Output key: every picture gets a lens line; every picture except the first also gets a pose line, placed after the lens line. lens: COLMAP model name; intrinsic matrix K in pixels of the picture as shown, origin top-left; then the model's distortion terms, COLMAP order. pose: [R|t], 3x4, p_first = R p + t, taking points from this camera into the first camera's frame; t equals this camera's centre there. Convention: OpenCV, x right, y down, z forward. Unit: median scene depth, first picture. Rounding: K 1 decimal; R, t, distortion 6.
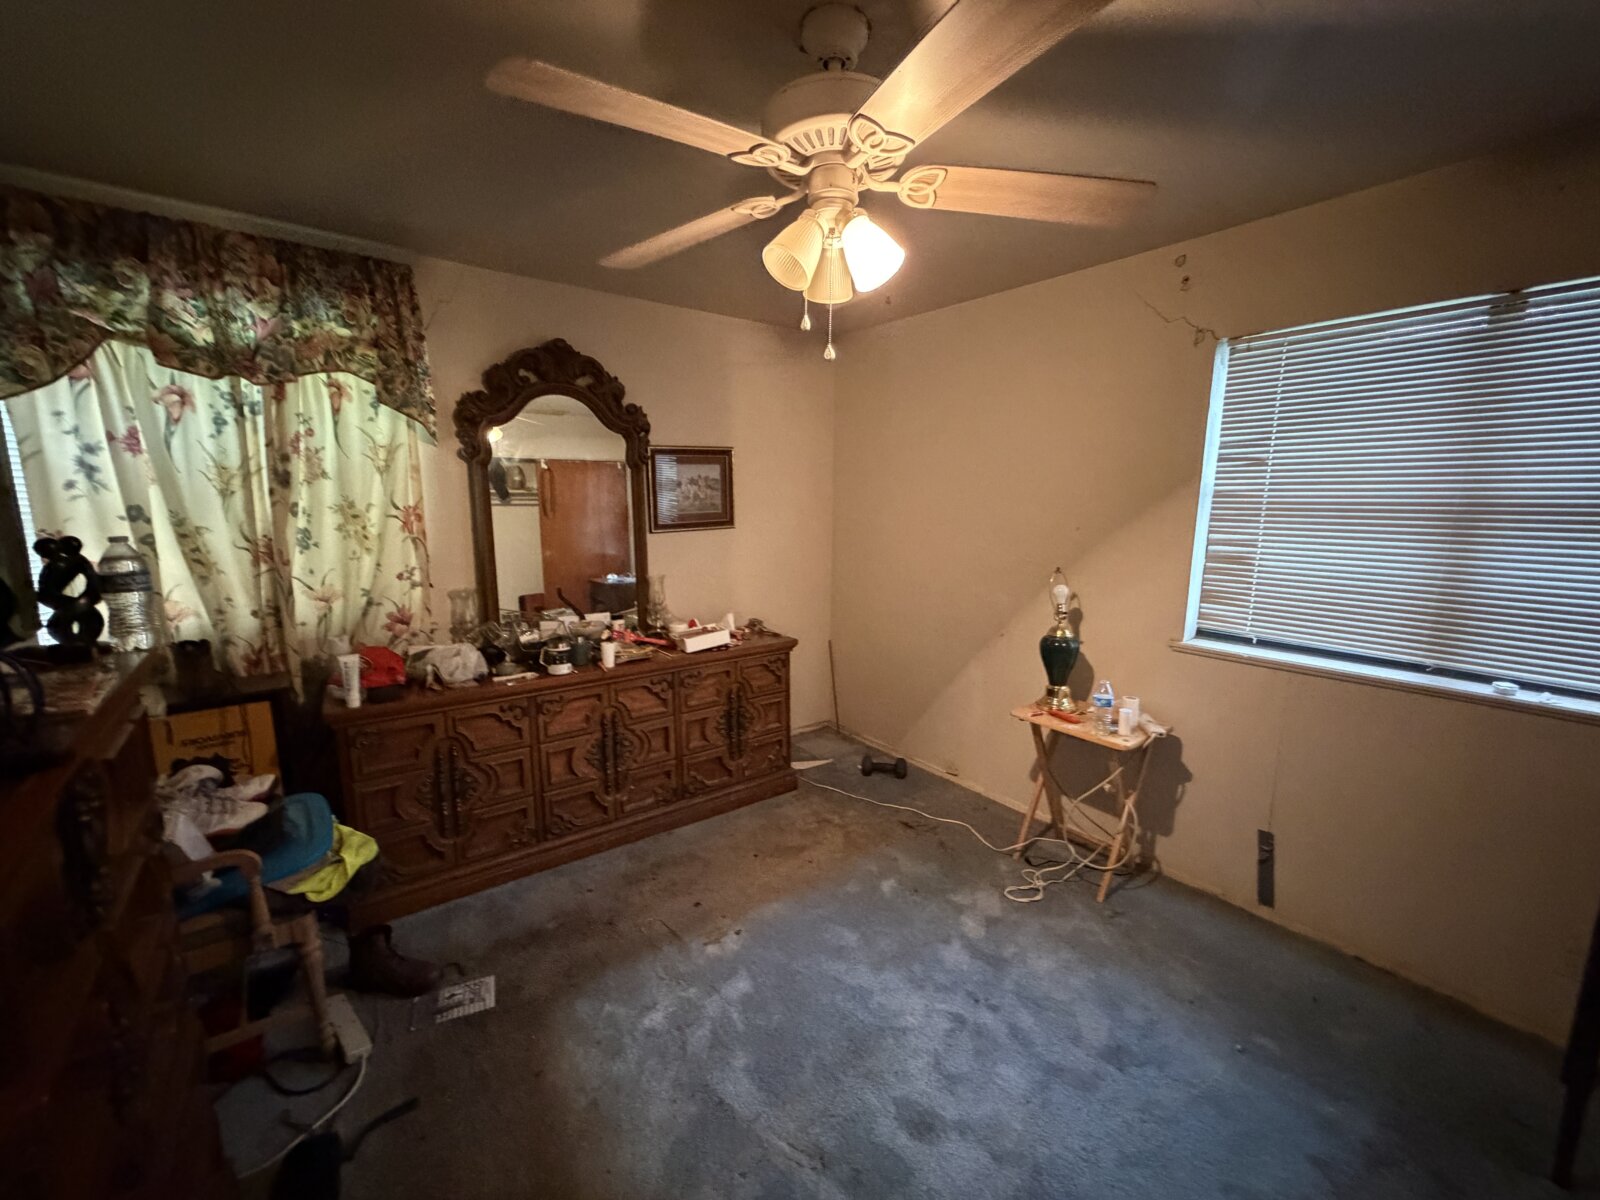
lens RADIAL K [[639.6, 0, 799.5], [0, 639.6, 599.4], [0, 0, 1]] dist [0.000426, -0.000407]
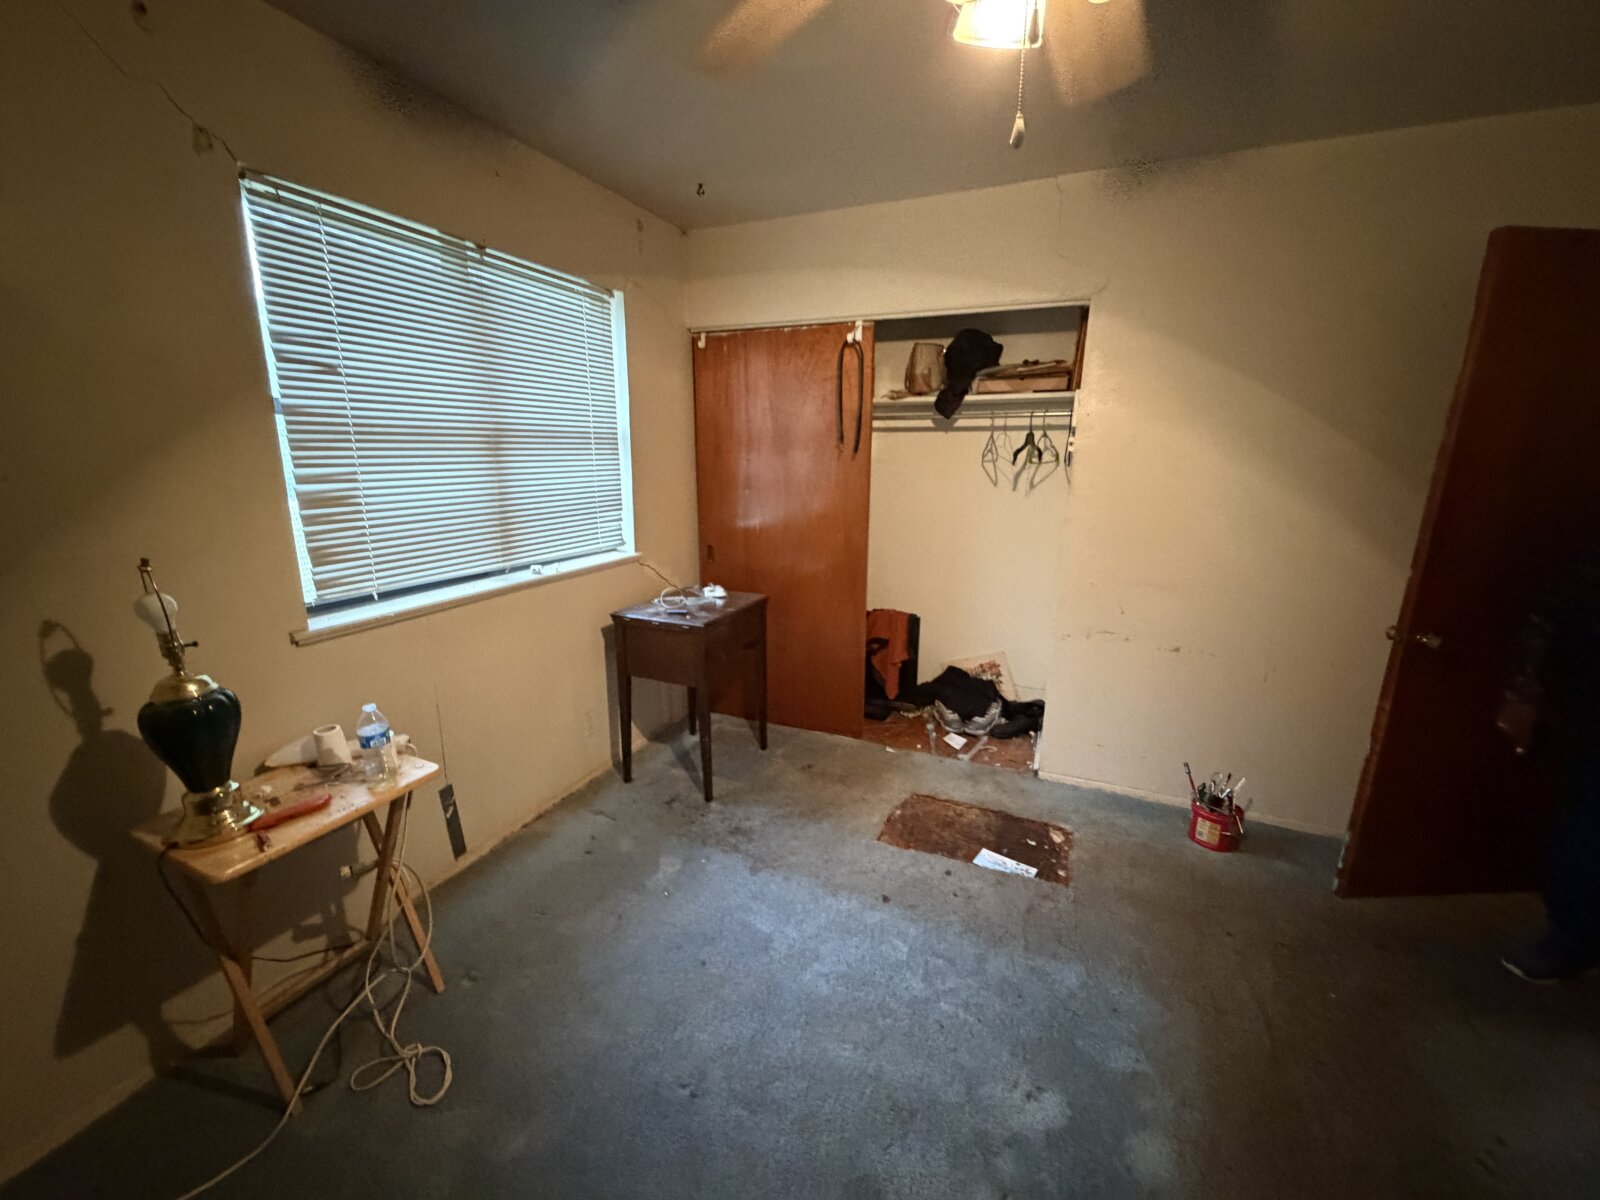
lens RADIAL K [[639.6, 0, 799.3], [0, 639.6, 604.1], [0, 0, 1]] dist [0.000426, -0.000407]
pose [[-0.478657, -0.217162, 0.850722, -0.252366], [0.133381, 0.939699, 0.314921, -0.112040], [-0.867812, 0.264209, -0.420828, 0.871106]]
